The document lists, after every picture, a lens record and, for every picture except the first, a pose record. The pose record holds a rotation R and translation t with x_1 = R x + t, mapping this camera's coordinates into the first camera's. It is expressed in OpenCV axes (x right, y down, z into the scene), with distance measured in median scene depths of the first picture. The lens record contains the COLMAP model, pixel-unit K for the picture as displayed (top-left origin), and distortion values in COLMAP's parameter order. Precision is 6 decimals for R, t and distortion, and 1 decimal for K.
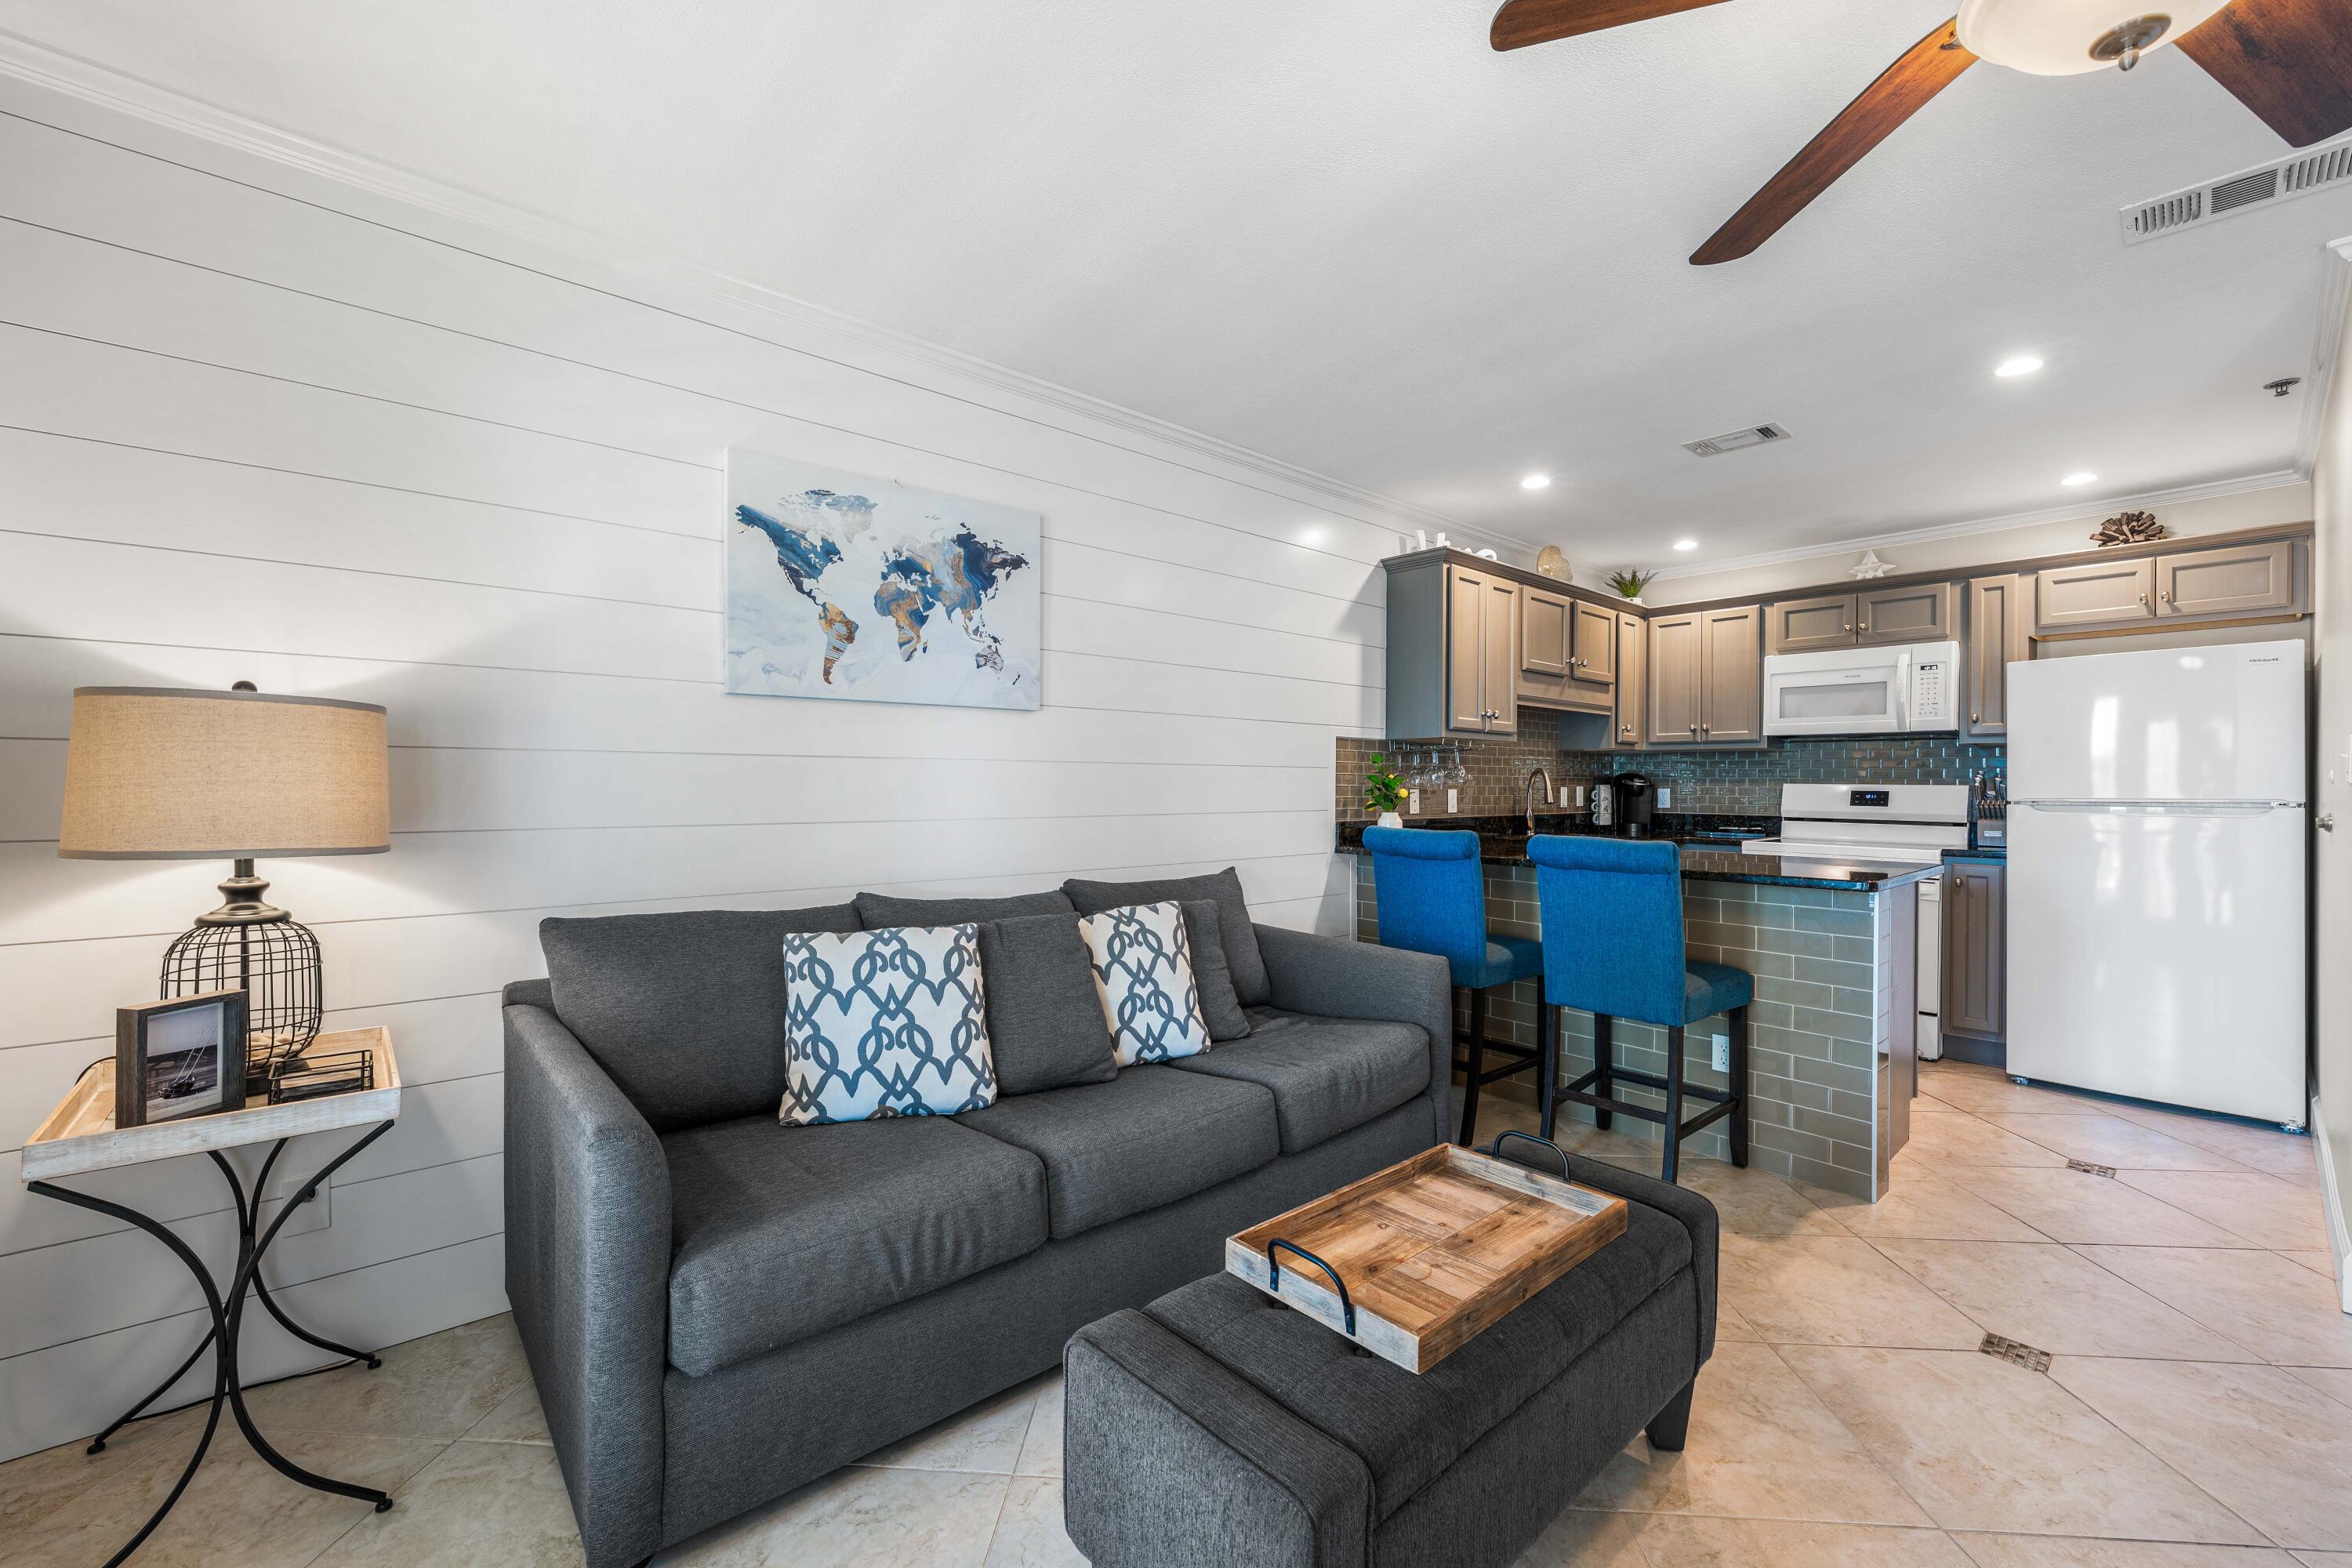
lens RADIAL K [[926.6, 0, 1177.6], [0, 926.6, 789.5], [0, 0, 1]] dist [-0.001254, -0.000217]
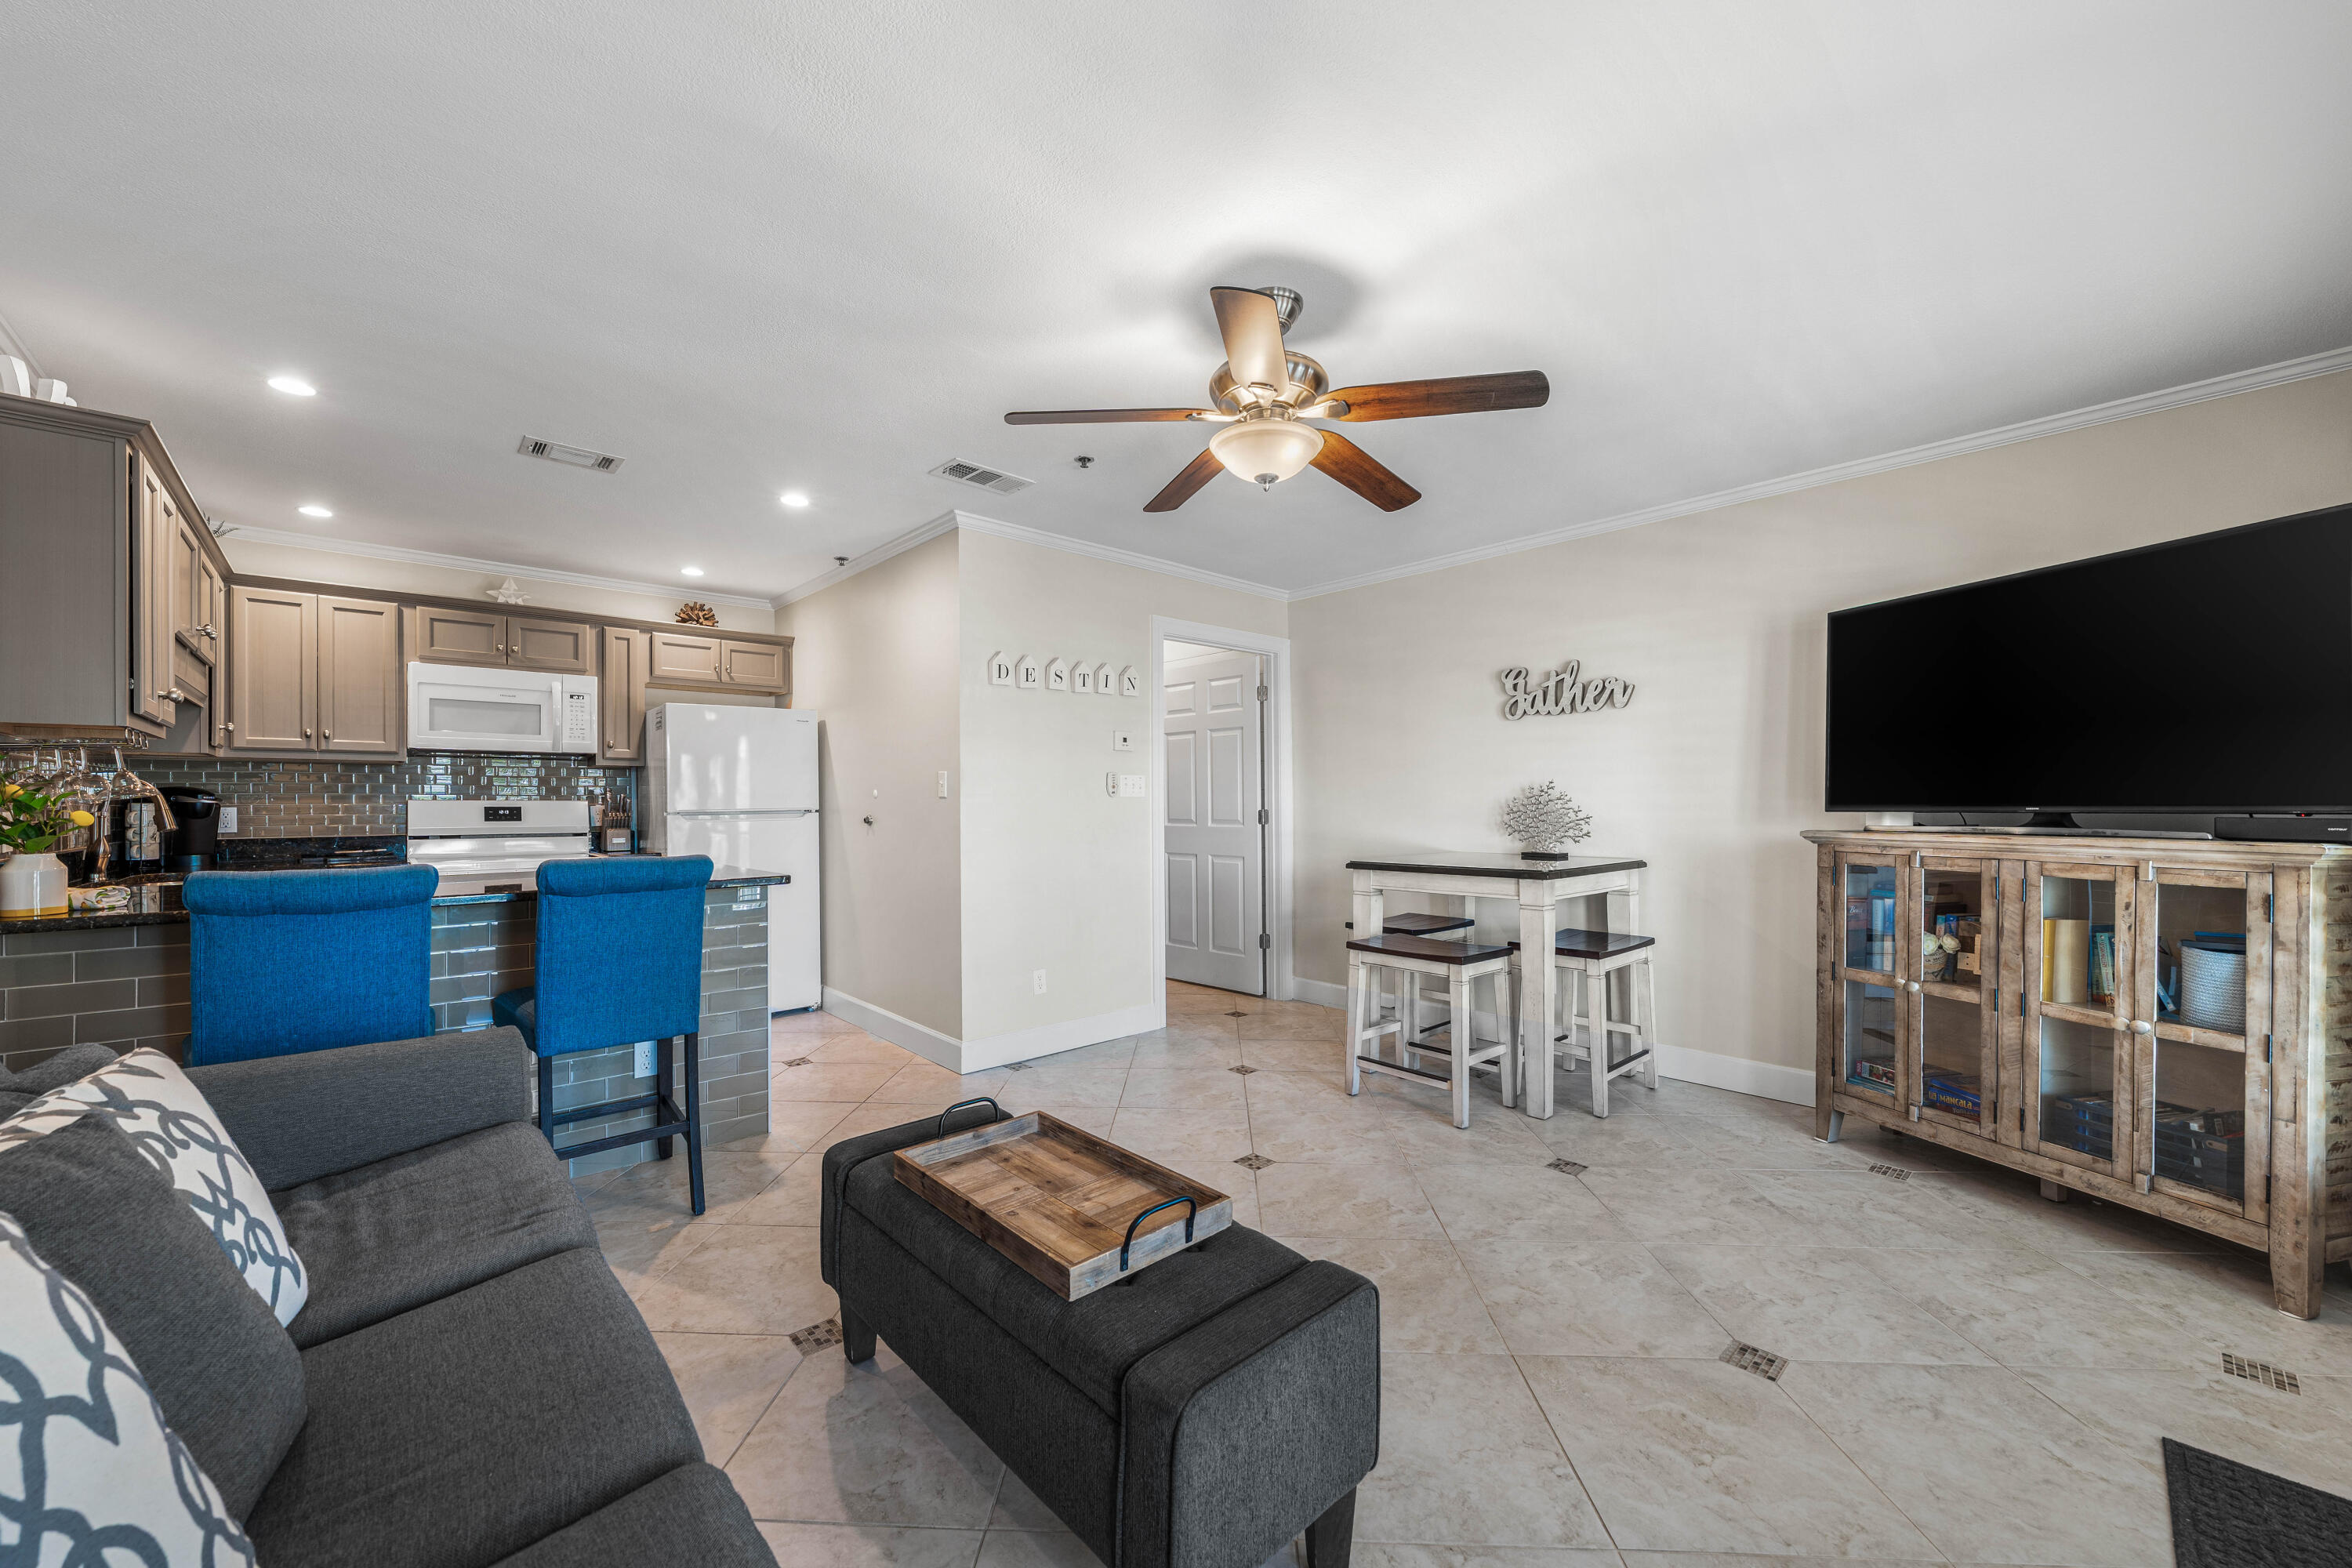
lens RADIAL K [[887.2, 0, 1163.5], [0, 887.2, 801.0], [0, 0, 1]] dist [-0.005670, -0.000607]
pose [[-0.013509, -0.005507, 0.999894, -0.303781], [0.011105, 0.999922, 0.005657, -0.002584], [-0.999847, 0.011180, -0.013447, 0.318644]]
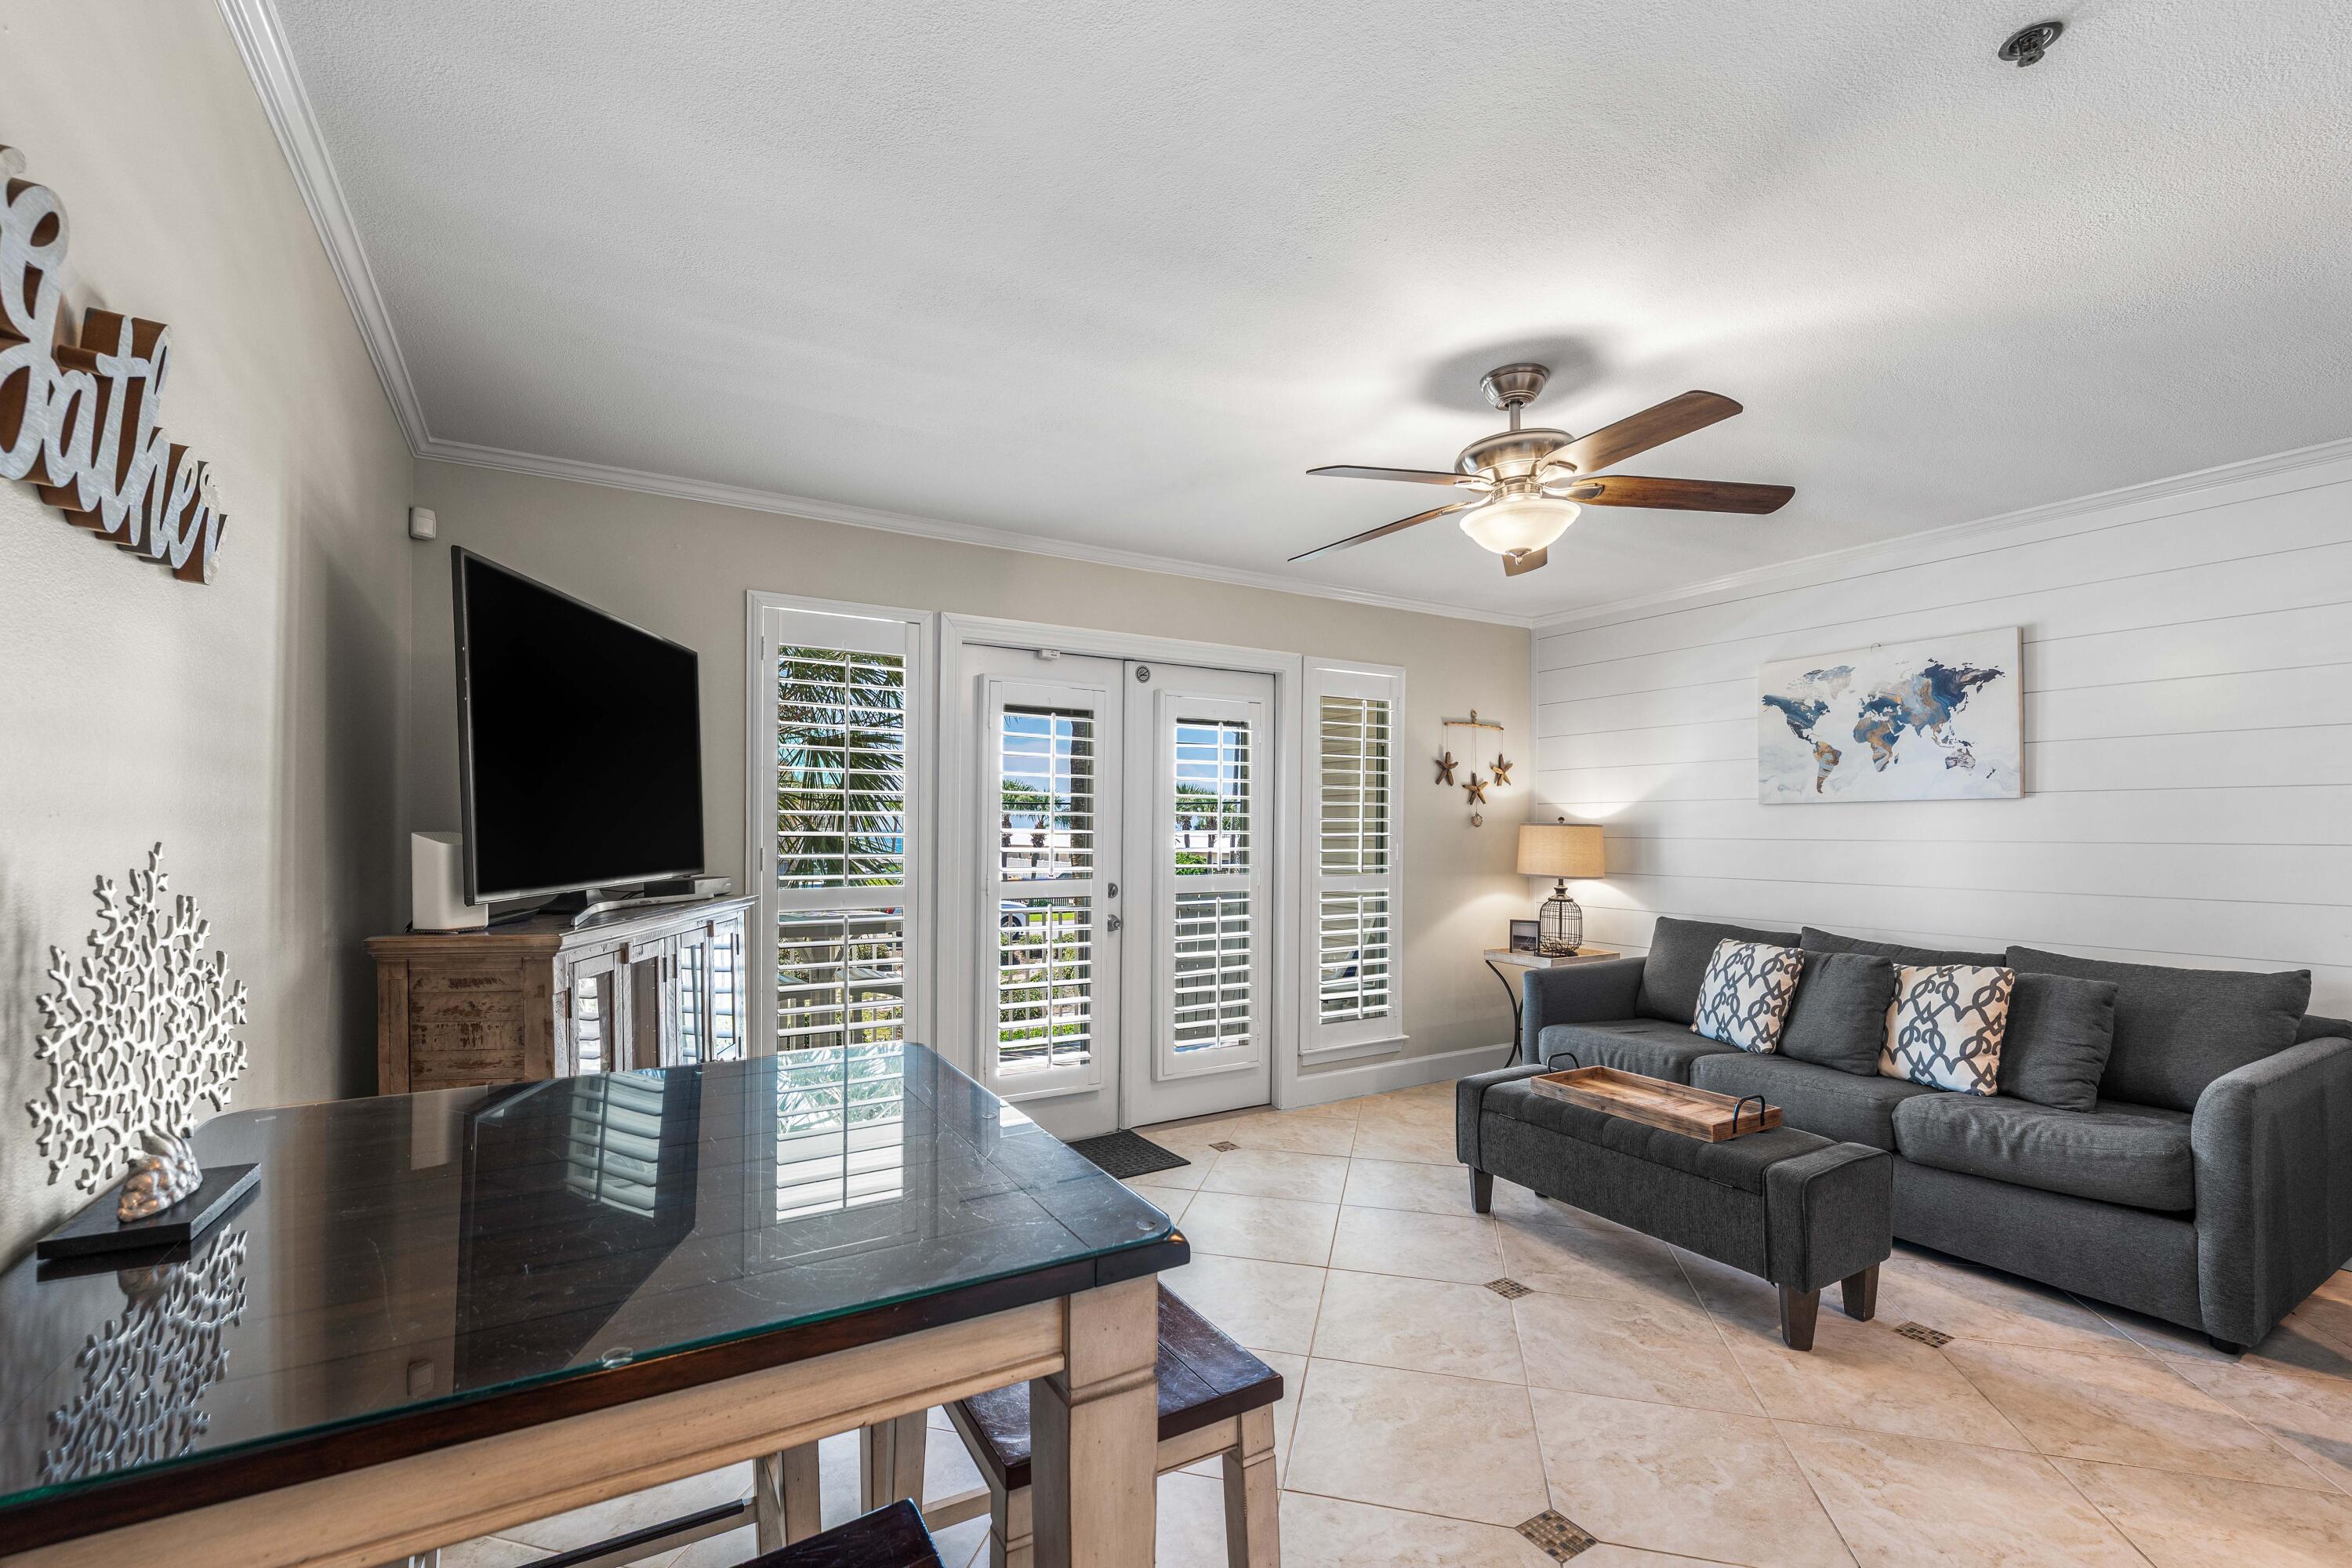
lens RADIAL K [[1026.5, 0, 1182.9], [0, 1026.5, 819.7], [0, 0, 1]] dist [0.001382, -0.001161]
pose [[-0.162673, -0.015143, -0.986564, 0.929952], [-0.012863, 0.999830, -0.013225, -0.020669], [0.986596, 0.010539, -0.162840, 0.140742]]
